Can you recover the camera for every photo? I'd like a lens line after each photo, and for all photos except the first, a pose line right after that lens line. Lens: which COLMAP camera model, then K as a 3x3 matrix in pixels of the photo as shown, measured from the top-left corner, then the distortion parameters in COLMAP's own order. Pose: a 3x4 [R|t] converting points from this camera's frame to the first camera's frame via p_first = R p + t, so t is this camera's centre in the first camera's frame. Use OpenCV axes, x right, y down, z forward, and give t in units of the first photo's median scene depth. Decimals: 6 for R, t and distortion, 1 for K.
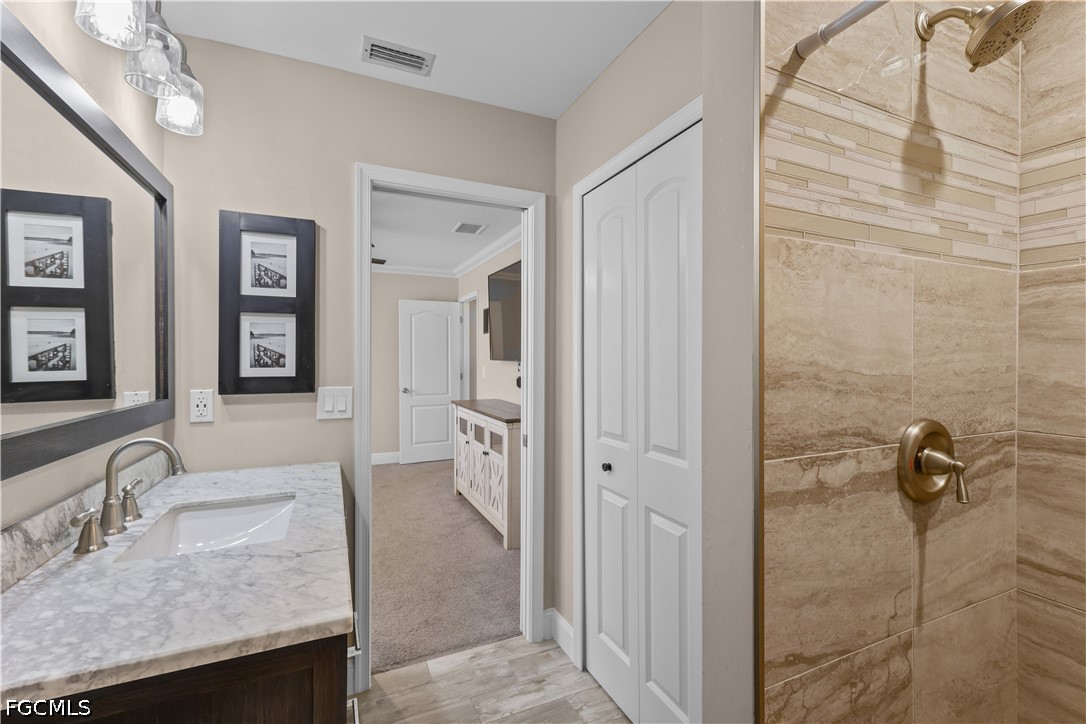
lens RADIAL K [[475.6, 0, 543.5], [0, 475.6, 355.6], [0, 0, 1]] dist [-0.000944, 0.000273]
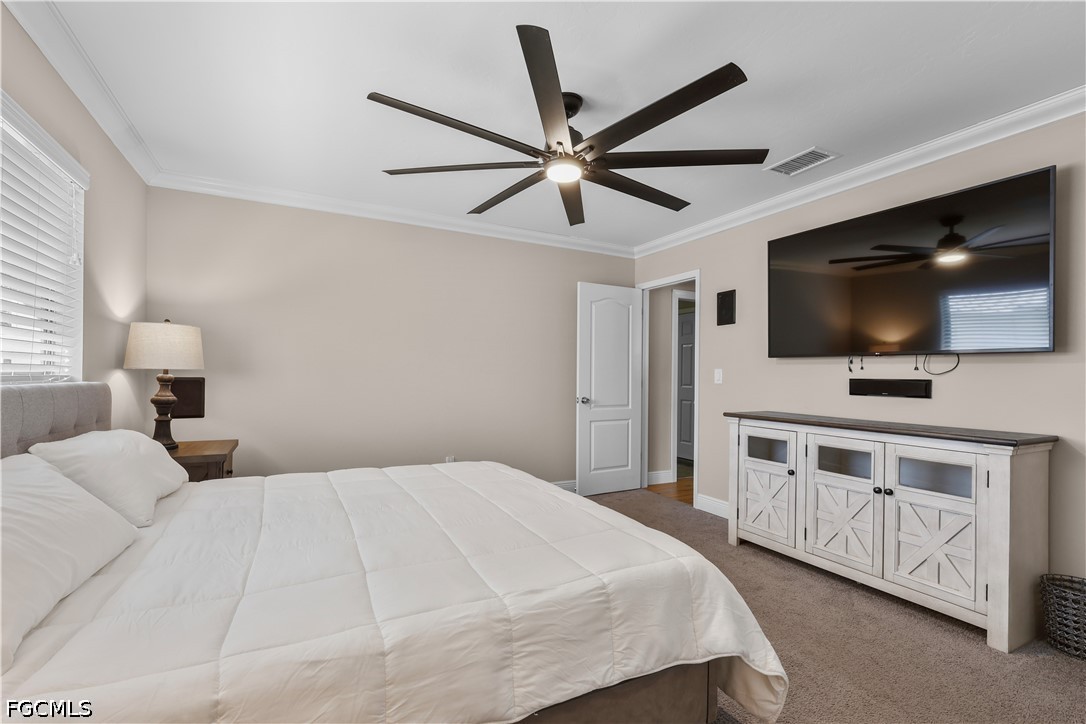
lens RADIAL K [[475.6, 0, 544.8], [0, 475.6, 369.1], [0, 0, 1]] dist [-0.000944, 0.000273]
pose [[0.997884, 0.008548, 0.064454, -0.401594], [-0.008224, 0.999952, -0.005302, 0.027139], [-0.064496, 0.004761, 0.997907, 0.235249]]
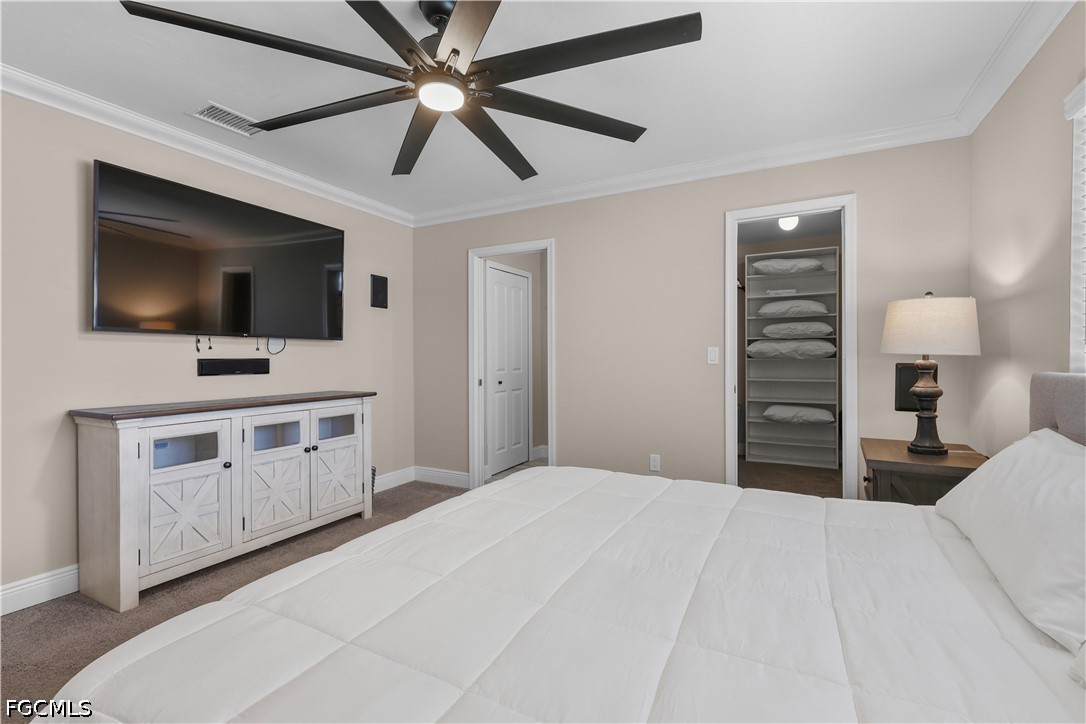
lens RADIAL K [[475.6, 0, 540.4], [0, 475.6, 361.0], [0, 0, 1]] dist [-0.000944, 0.000273]
pose [[-0.607302, -0.009309, 0.794417, -0.635877], [-0.002134, 0.999947, 0.010086, 0.028642], [-0.794468, 0.004430, -0.607289, 0.747259]]
